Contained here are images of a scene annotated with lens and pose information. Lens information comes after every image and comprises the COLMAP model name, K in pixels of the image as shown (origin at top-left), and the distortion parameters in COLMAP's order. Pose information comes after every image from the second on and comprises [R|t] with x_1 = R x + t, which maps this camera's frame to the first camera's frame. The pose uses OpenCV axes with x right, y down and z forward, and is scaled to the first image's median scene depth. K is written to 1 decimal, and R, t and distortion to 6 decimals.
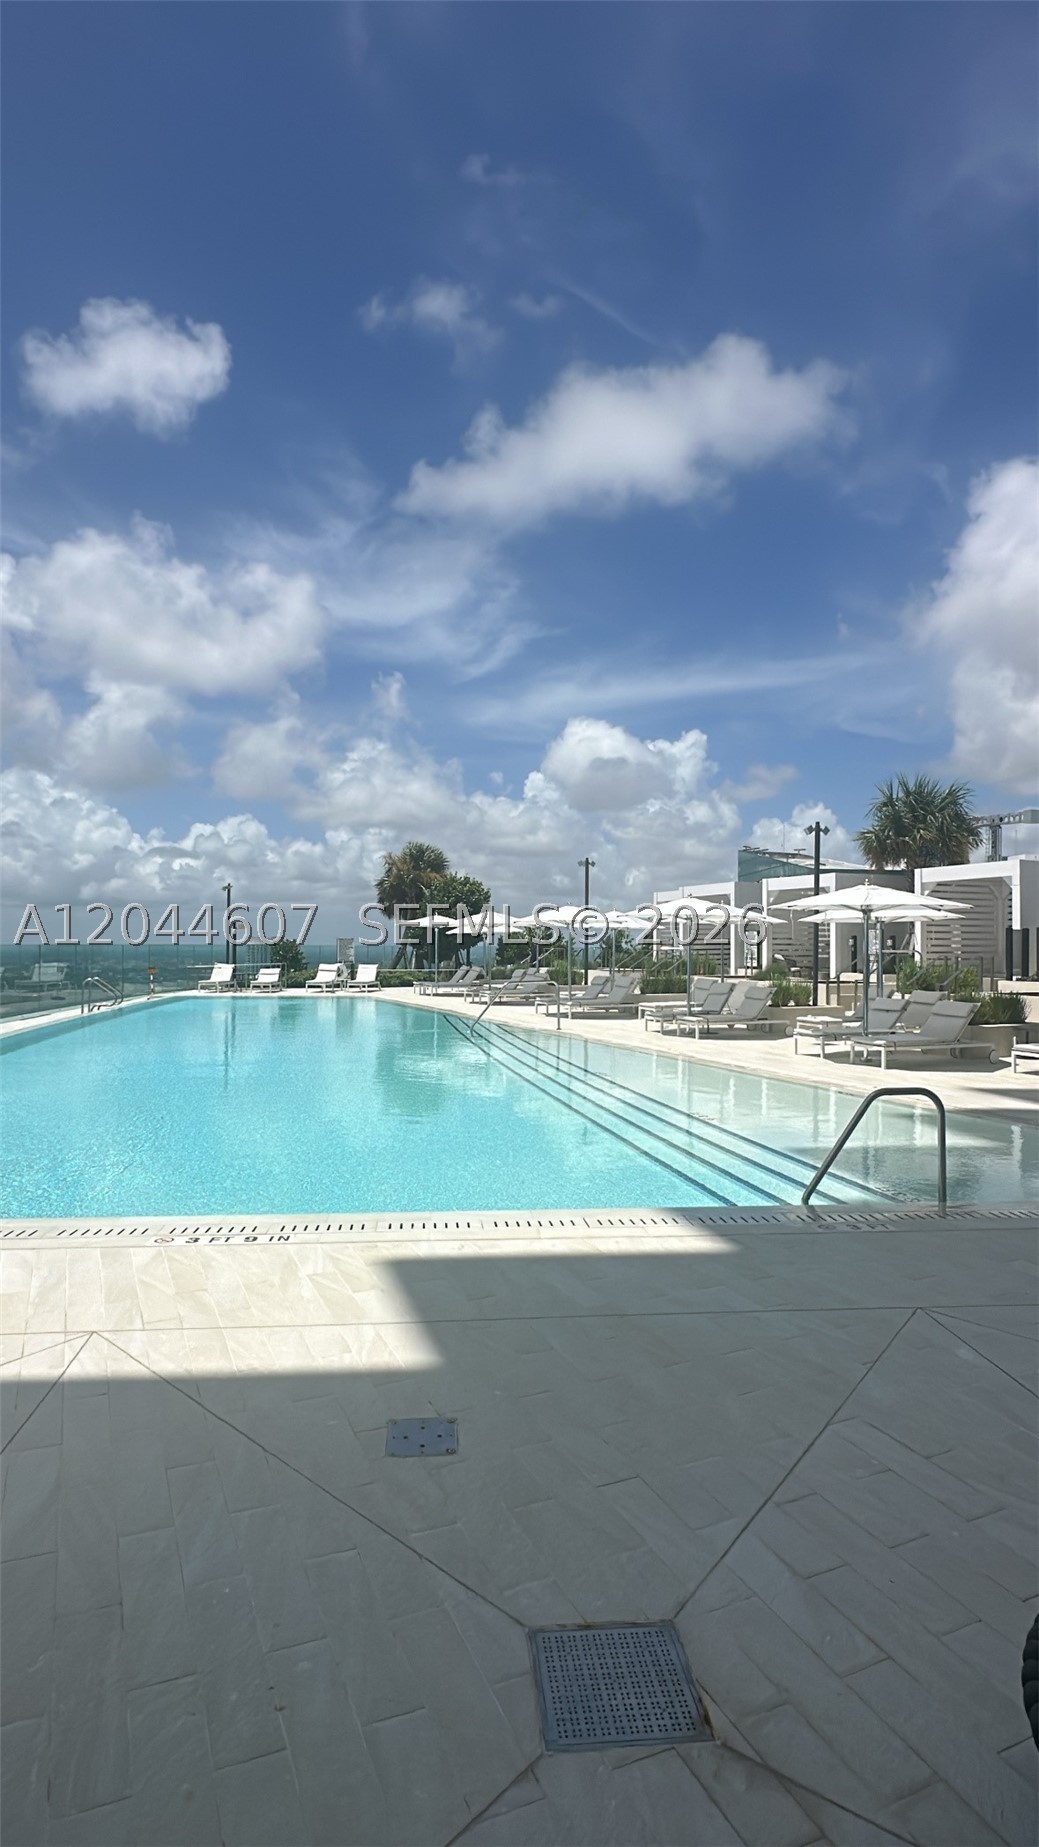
lens RADIAL K [[946.2, 0, 519.5], [0, 946.2, 923.5], [0, 0, 1]] dist [-0.001432, -0.000080]
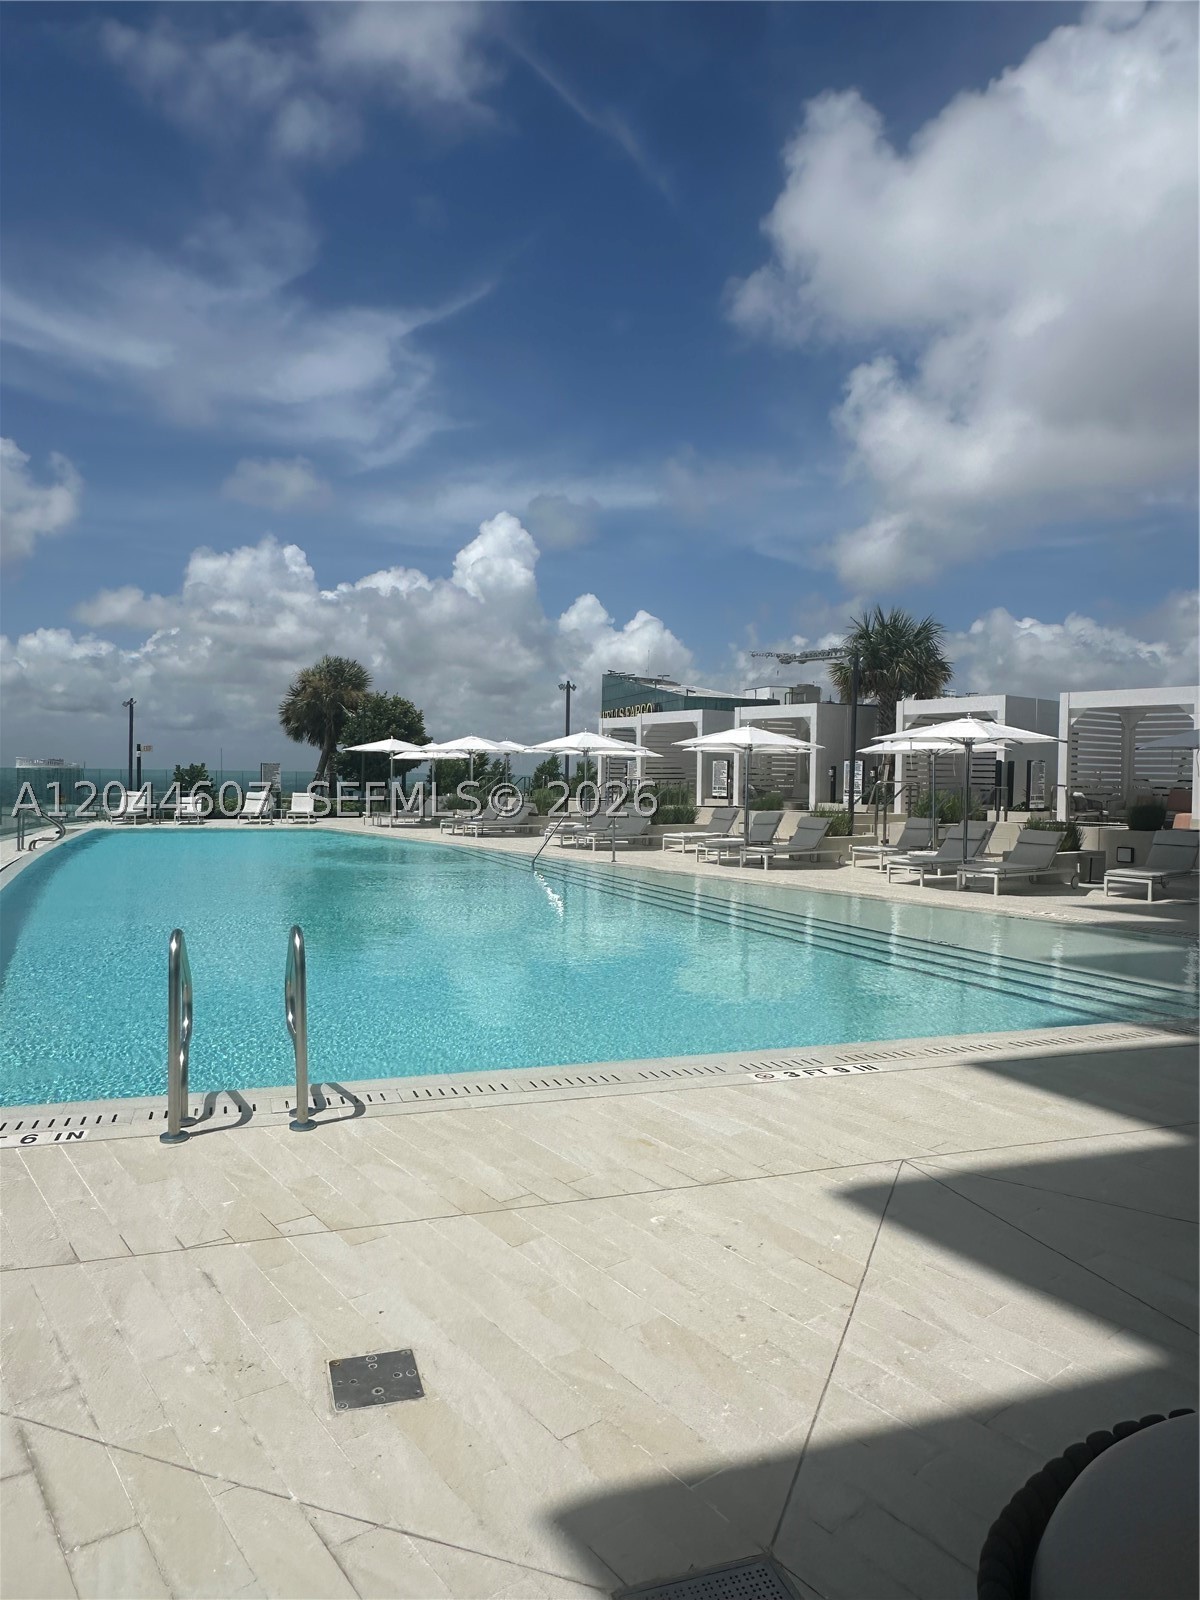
lens RADIAL K [[1014.6, 0, 600.0], [0, 1014.6, 800.0], [0, 0, 1]] dist [0.044406, 0.000282]
pose [[0.970445, 0.002992, 0.241302, -0.128681], [-0.014930, 0.998752, 0.047659, 0.000444], [-0.240859, -0.049854, 0.969279, 0.005636]]
